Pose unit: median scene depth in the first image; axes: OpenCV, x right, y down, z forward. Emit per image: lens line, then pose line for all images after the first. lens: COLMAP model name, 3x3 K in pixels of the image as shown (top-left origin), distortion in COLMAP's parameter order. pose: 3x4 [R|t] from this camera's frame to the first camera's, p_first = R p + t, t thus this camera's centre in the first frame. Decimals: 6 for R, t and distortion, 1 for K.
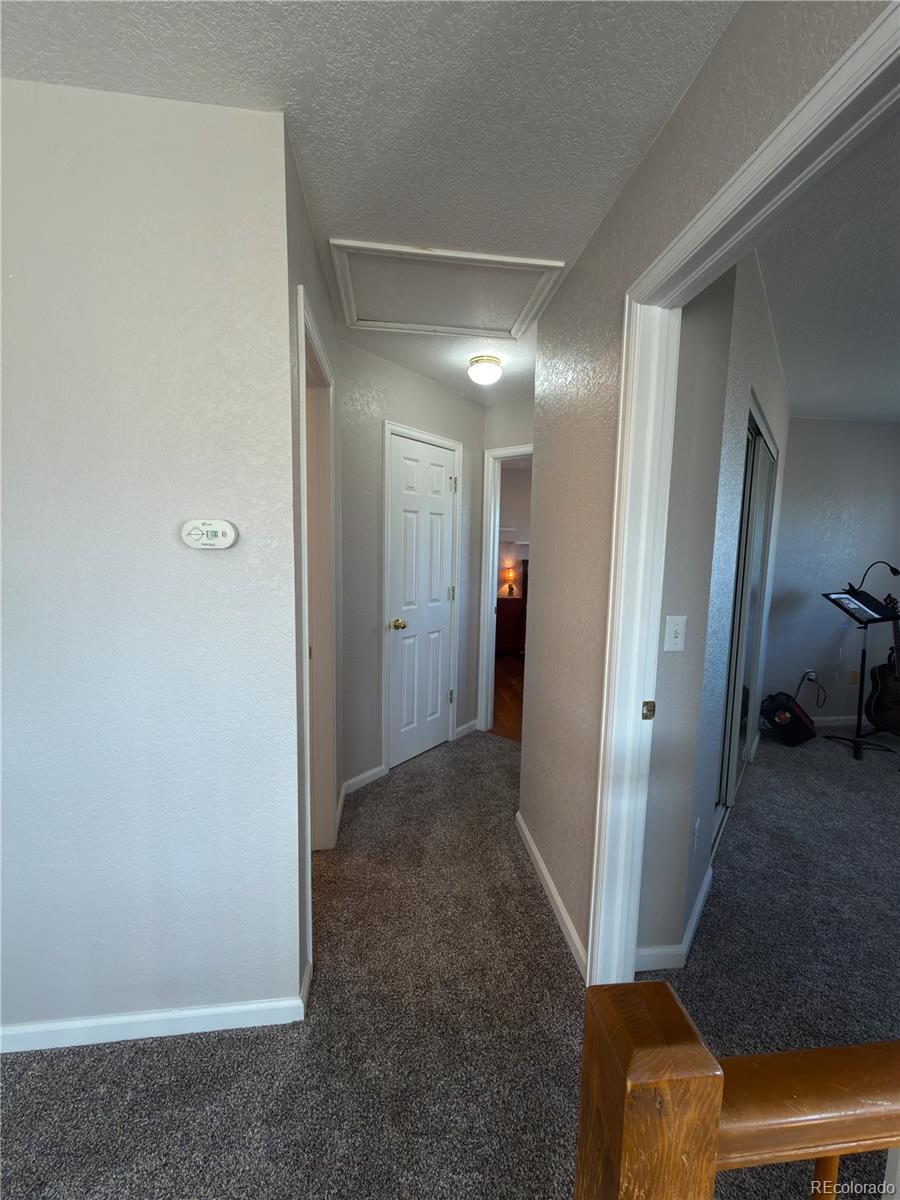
lens RADIAL K [[475.2, 0, 451.4], [0, 475.2, 596.4], [0, 0, 1]] dist [0.000867, -0.000216]
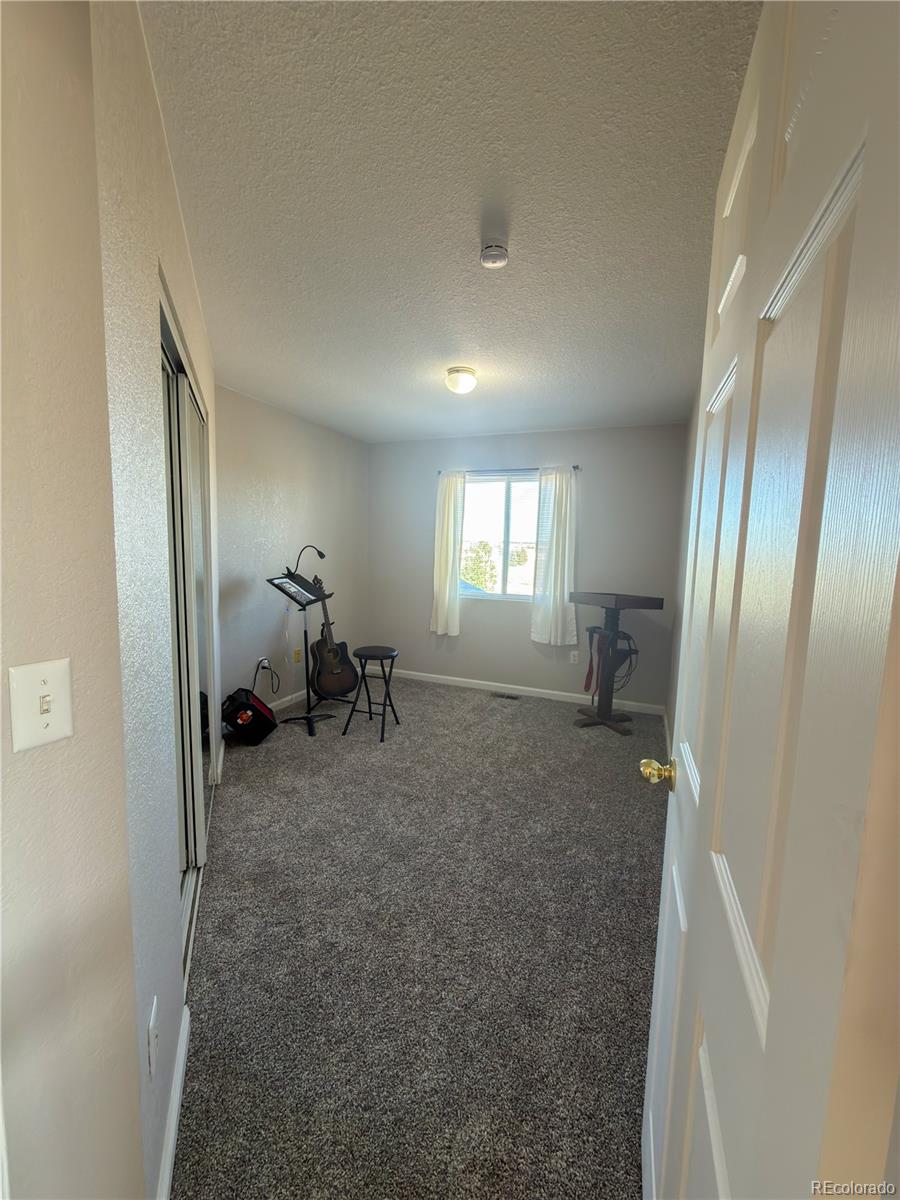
lens RADIAL K [[475.2, 0, 451.4], [0, 475.2, 596.4], [0, 0, 1]] dist [0.000867, -0.000216]
pose [[0.489222, -0.099919, 0.866417, 0.128681], [0.079755, 0.994379, 0.069642, -0.009000], [-0.868505, 0.035030, 0.494440, 0.204107]]
